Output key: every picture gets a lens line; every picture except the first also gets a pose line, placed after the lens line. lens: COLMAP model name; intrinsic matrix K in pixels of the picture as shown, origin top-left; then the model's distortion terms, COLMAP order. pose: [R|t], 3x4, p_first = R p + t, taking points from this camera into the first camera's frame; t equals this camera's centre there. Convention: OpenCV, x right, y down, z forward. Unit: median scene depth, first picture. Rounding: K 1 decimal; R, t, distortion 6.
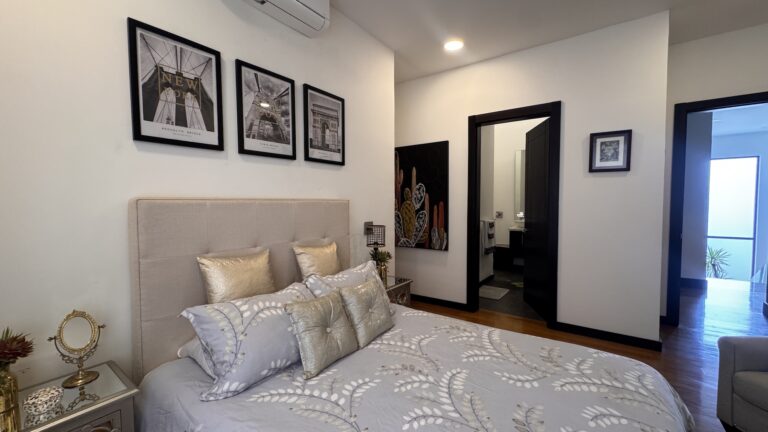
lens RADIAL K [[303.5, 0, 383.4], [0, 303.5, 214.8], [0, 0, 1]] dist [-0.001169, -0.000440]
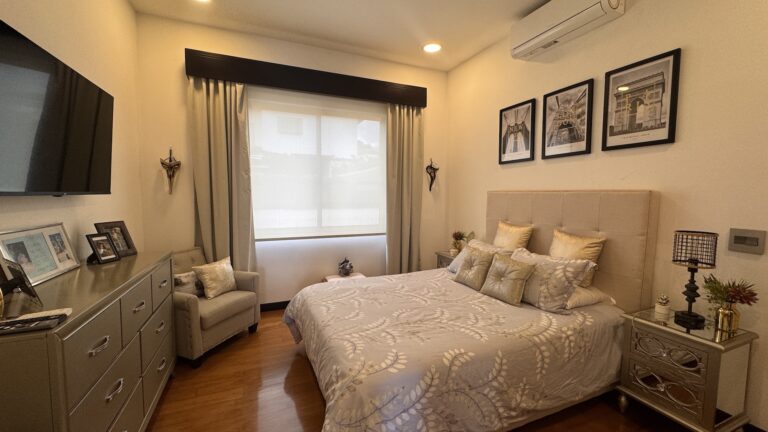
lens RADIAL K [[303.5, 0, 386.4], [0, 303.5, 215.5], [0, 0, 1]] dist [-0.001169, -0.000440]
pose [[-0.504370, 0.059690, -0.861422, 1.084939], [-0.046065, 0.994327, 0.095871, -0.037102], [0.862258, 0.088036, -0.498760, 1.019743]]
